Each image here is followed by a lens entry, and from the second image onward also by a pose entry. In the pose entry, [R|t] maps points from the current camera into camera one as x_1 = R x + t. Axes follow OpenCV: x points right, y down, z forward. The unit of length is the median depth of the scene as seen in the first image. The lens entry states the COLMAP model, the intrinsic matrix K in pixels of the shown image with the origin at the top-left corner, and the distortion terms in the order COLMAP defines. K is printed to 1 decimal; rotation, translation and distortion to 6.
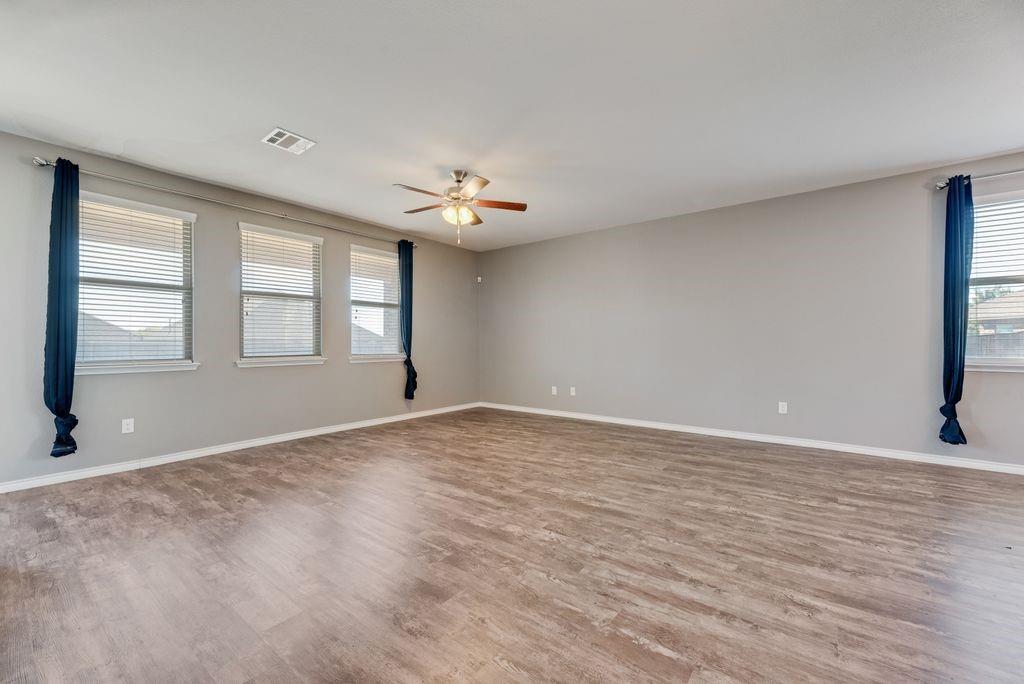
lens RADIAL K [[409.7, 0, 512.0], [0, 409.7, 342.0], [0, 0, 1]] dist [-0.001409, -0.000069]
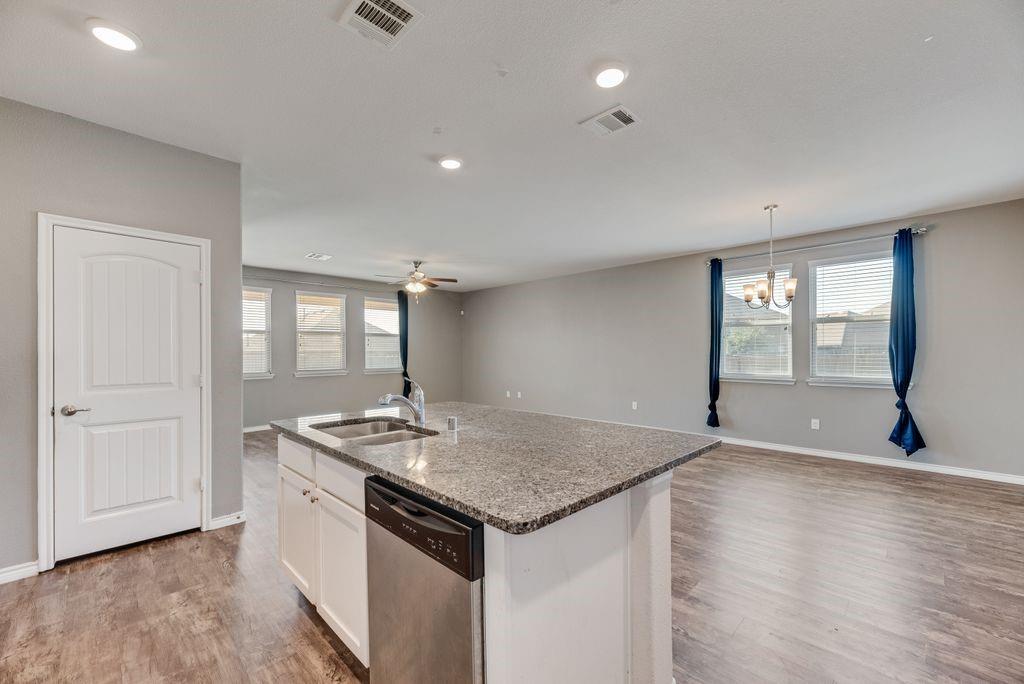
lens RADIAL K [[413.4, 0, 516.8], [0, 413.4, 348.7], [0, 0, 1]] dist [-0.013383, -0.000106]
pose [[0.993099, -0.005024, -0.117175, 0.468203], [0.004558, 0.999981, -0.004245, -0.048001], [0.117194, 0.003682, 0.993102, -0.621252]]
